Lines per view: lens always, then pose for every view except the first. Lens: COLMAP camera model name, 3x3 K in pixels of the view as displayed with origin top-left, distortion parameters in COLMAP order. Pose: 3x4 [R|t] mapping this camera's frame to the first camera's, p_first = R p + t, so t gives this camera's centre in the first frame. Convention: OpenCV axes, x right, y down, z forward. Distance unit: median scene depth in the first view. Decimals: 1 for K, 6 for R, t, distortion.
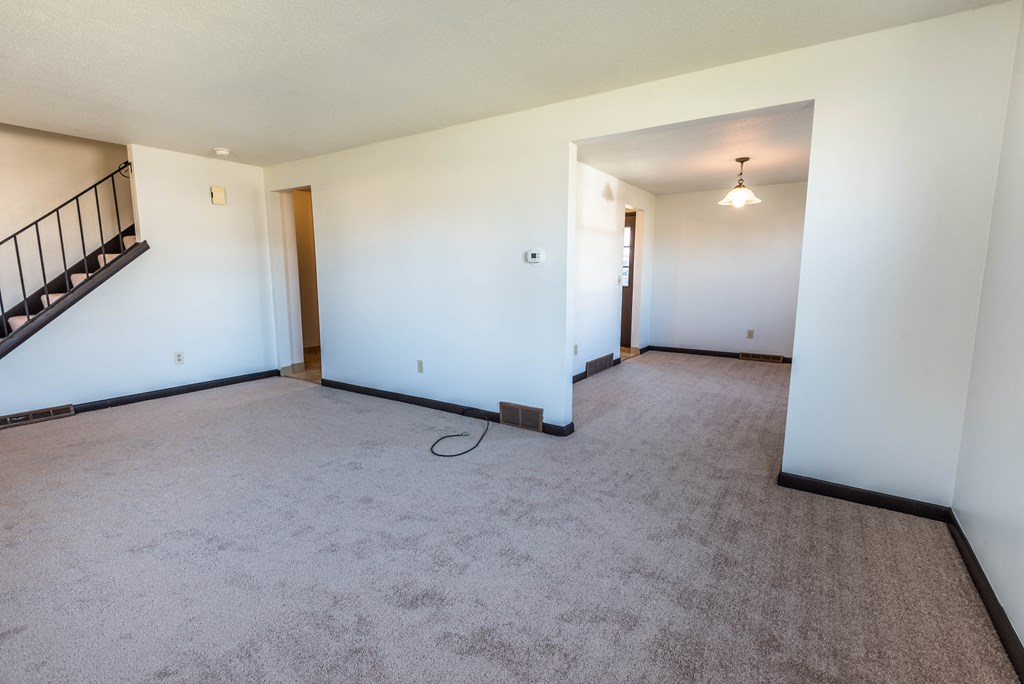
lens RADIAL K [[479.1, 0, 520.2], [0, 479.1, 335.2], [0, 0, 1]] dist [0.043303, -0.029178]
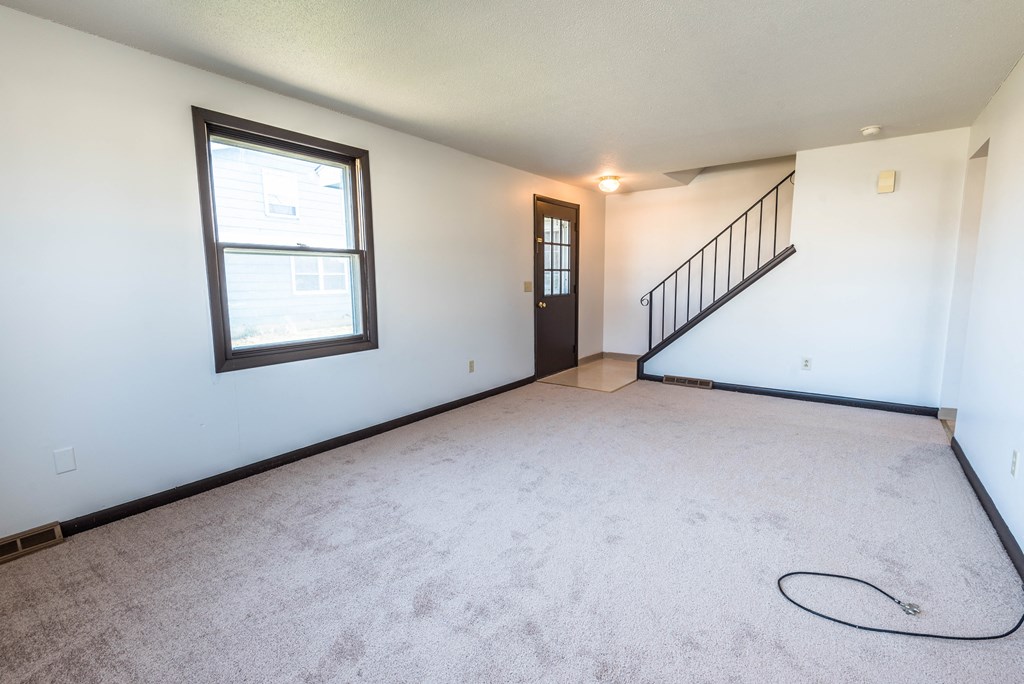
lens RADIAL K [[479.1, 0, 520.2], [0, 479.1, 335.2], [0, 0, 1]] dist [0.043303, -0.029178]
pose [[-0.064297, 0.120209, -0.990664, 0.315549], [-0.125371, 0.983880, 0.127522, -0.066713], [0.990024, 0.132399, -0.048190, 0.522616]]
